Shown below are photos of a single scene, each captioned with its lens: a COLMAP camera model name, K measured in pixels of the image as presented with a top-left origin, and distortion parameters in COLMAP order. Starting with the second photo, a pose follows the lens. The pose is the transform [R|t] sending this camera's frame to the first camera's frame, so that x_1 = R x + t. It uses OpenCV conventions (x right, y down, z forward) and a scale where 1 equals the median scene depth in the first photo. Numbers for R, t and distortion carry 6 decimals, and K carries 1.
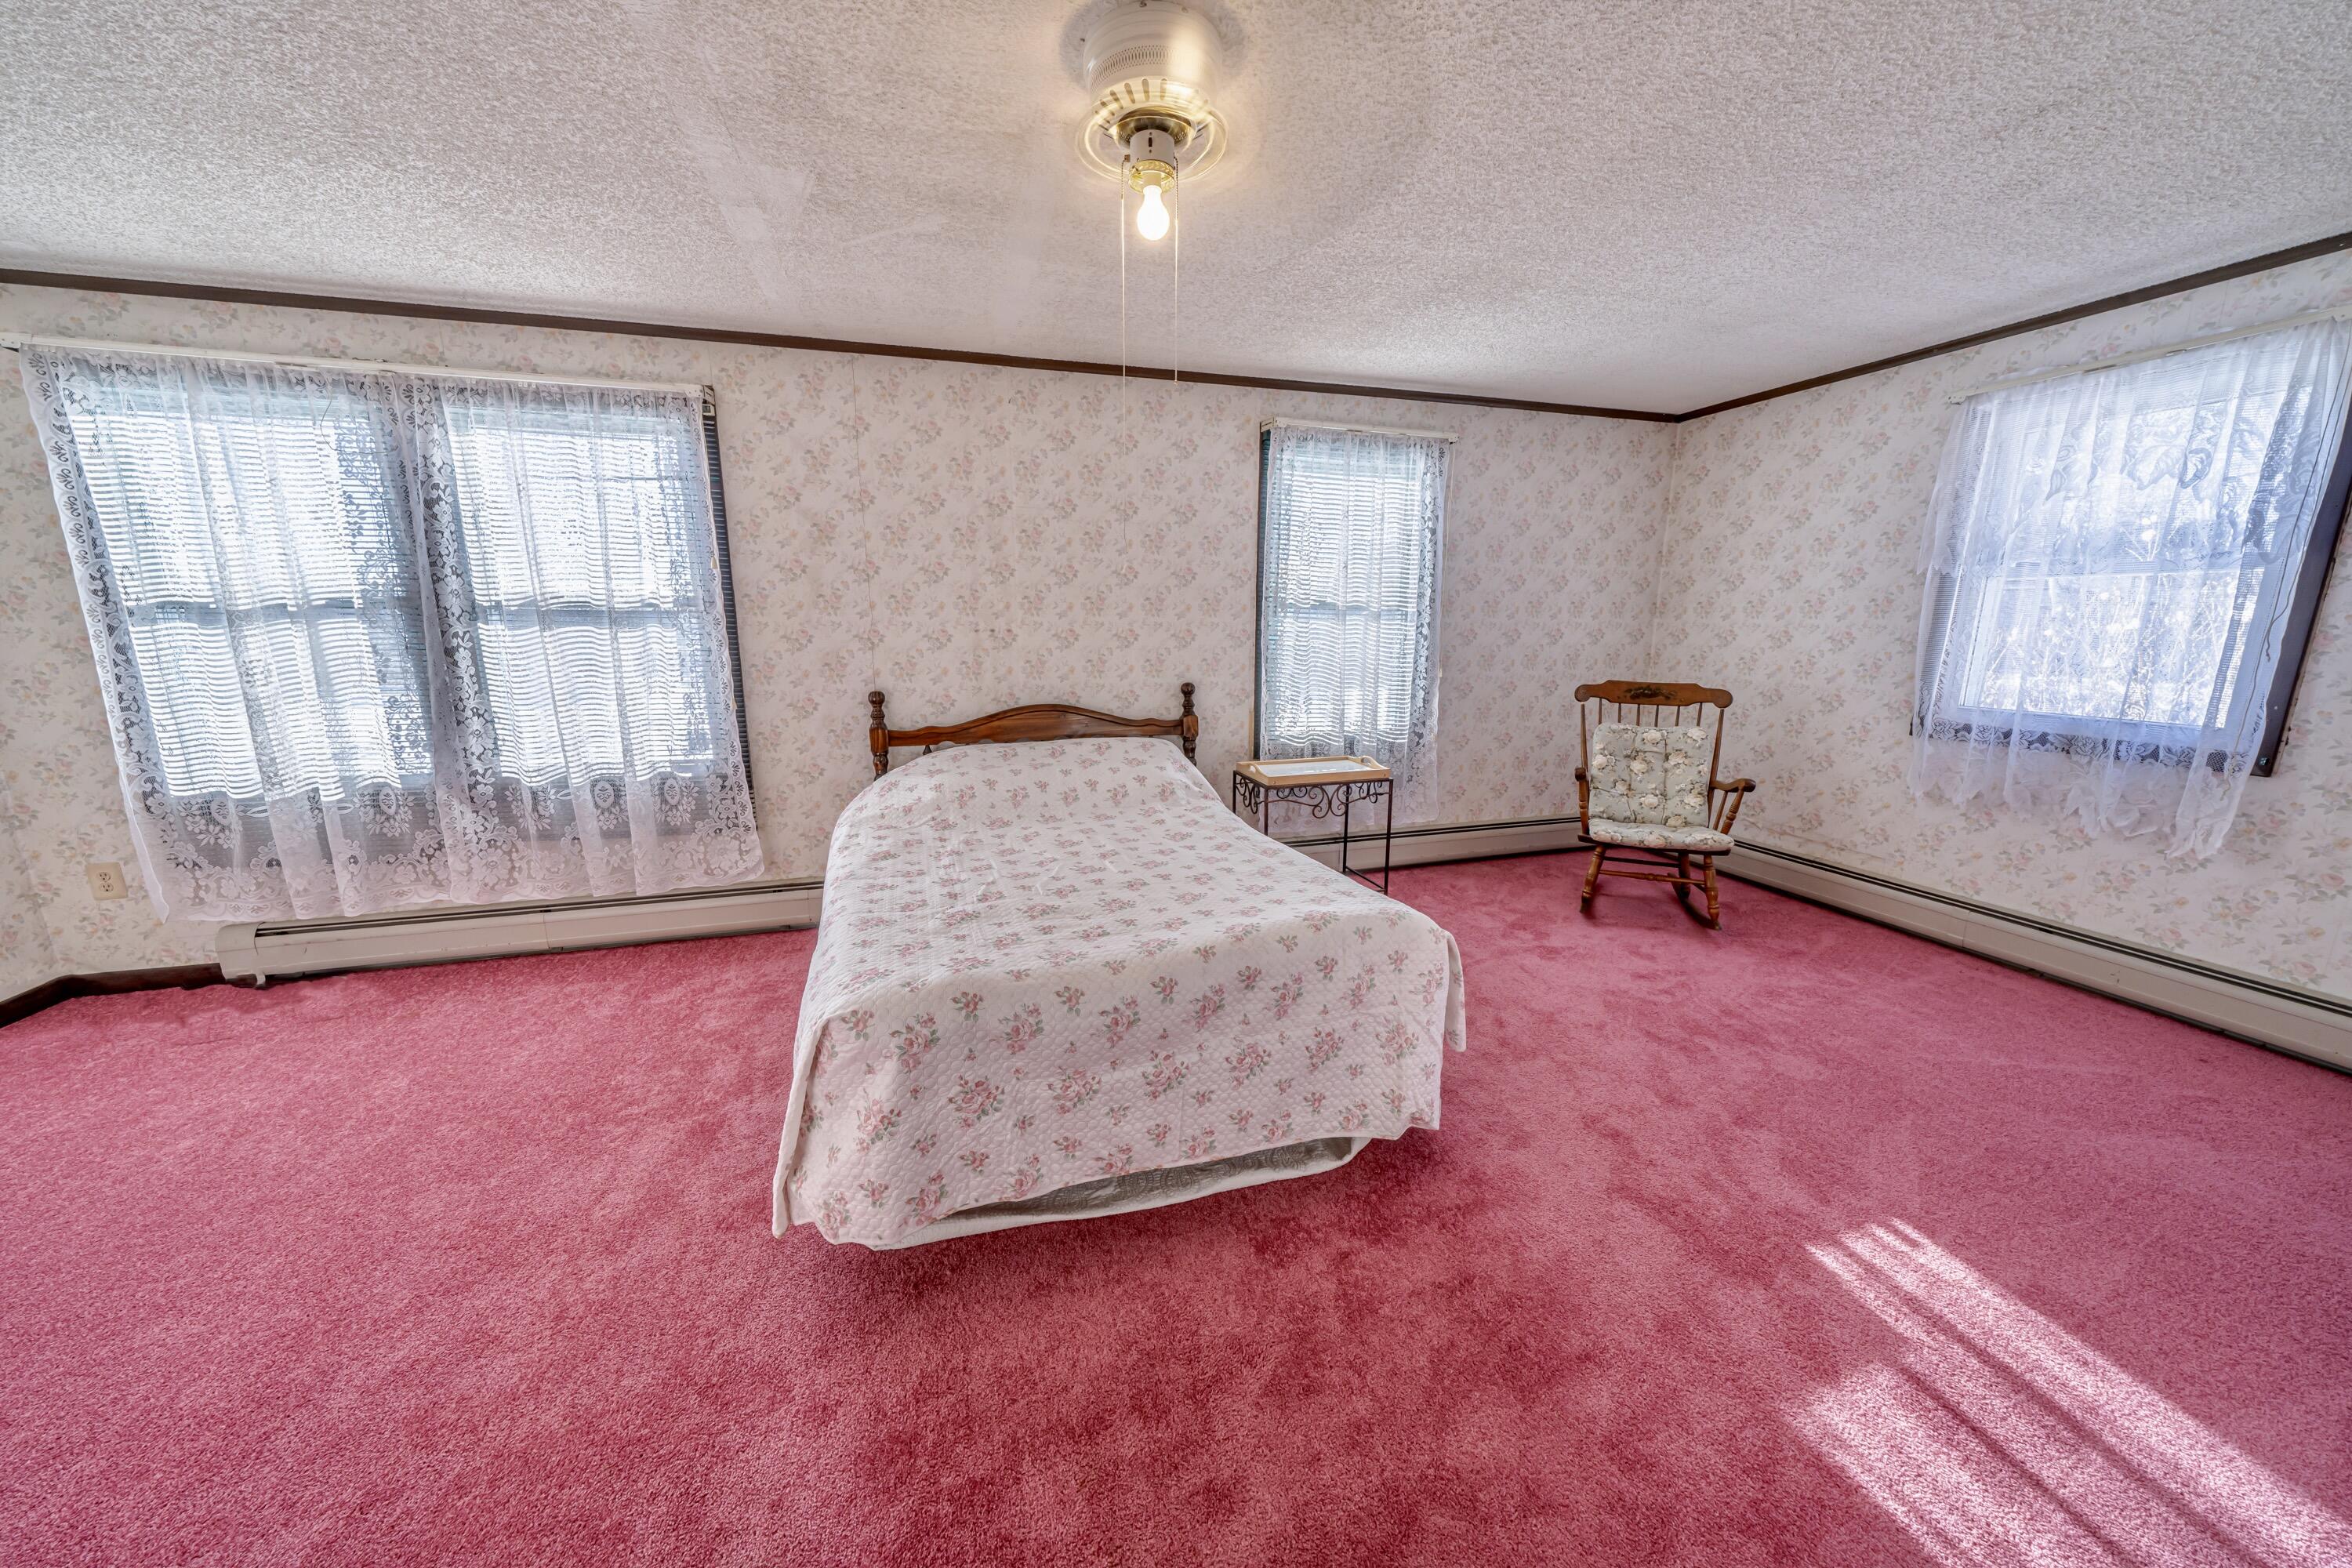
lens RADIAL K [[810.4, 0, 1170.4], [0, 810.4, 777.0], [0, 0, 1]] dist [-0.006537, 0.000013]
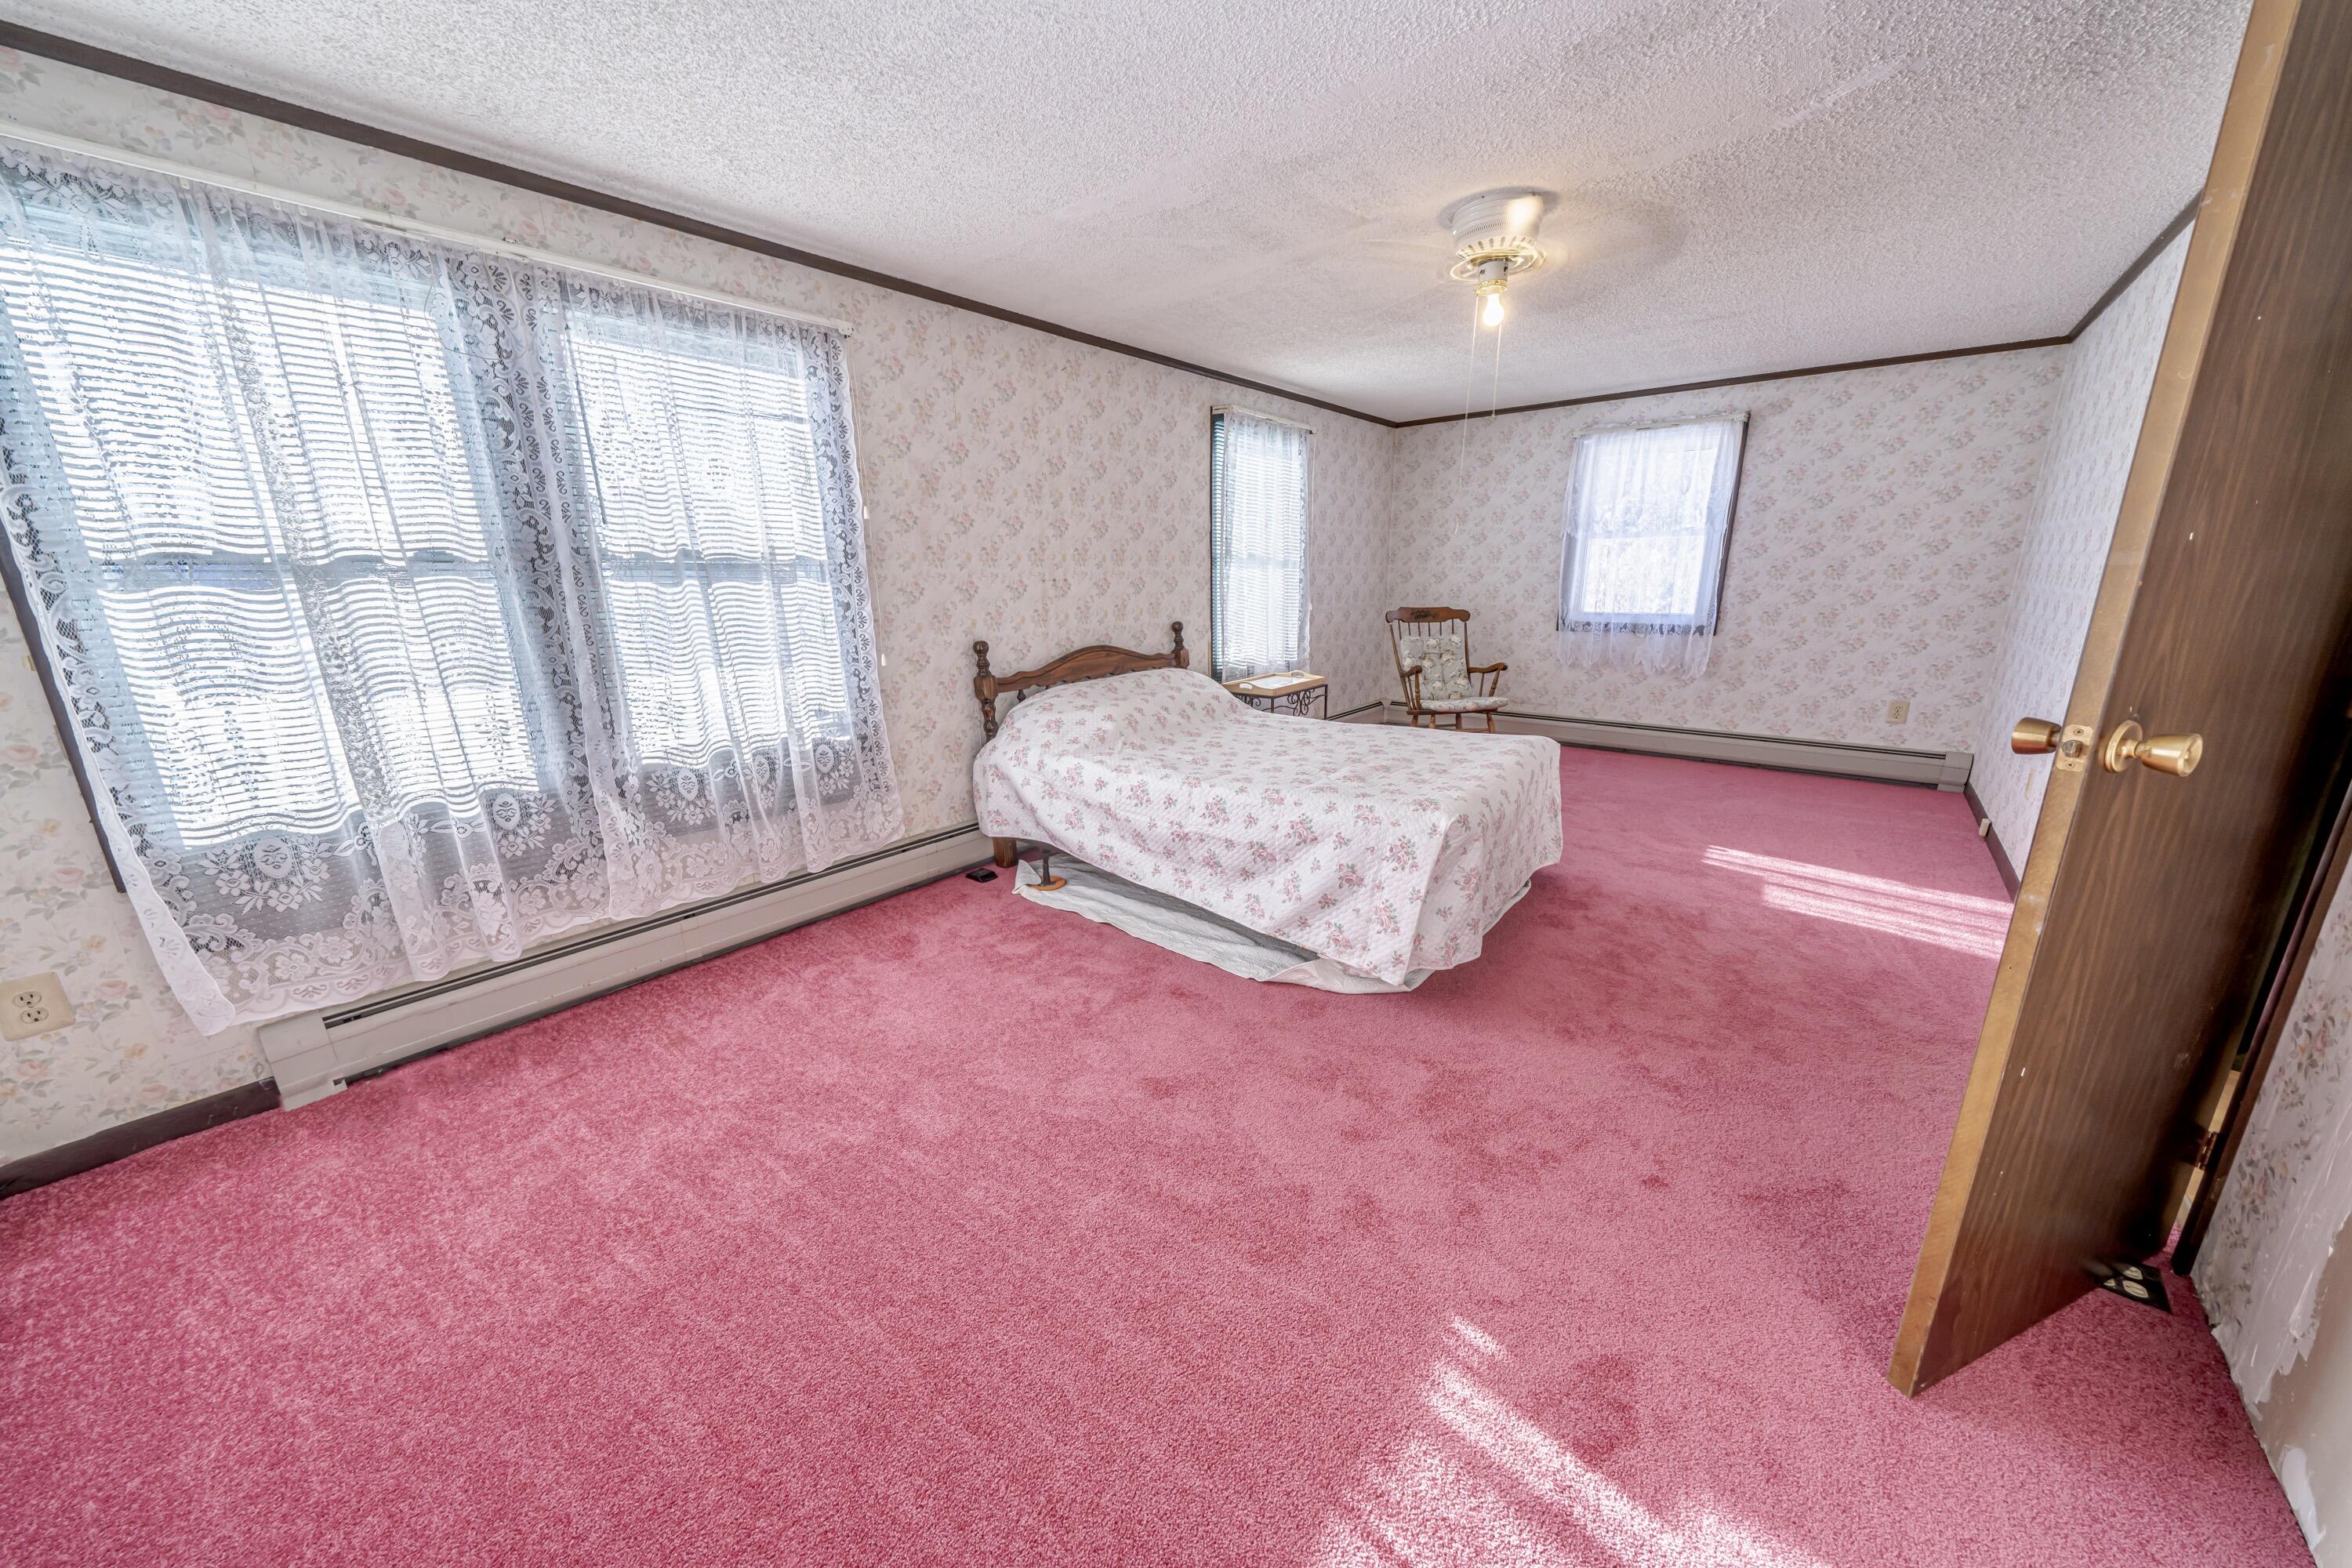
lens RADIAL K [[810.4, 0, 1170.4], [0, 810.4, 777.0], [0, 0, 1]] dist [-0.006537, 0.000013]
pose [[0.829814, -0.149897, 0.537531, -0.823683], [0.120610, 0.988657, 0.089507, 0.003767], [-0.544850, -0.009442, 0.838480, -0.008125]]
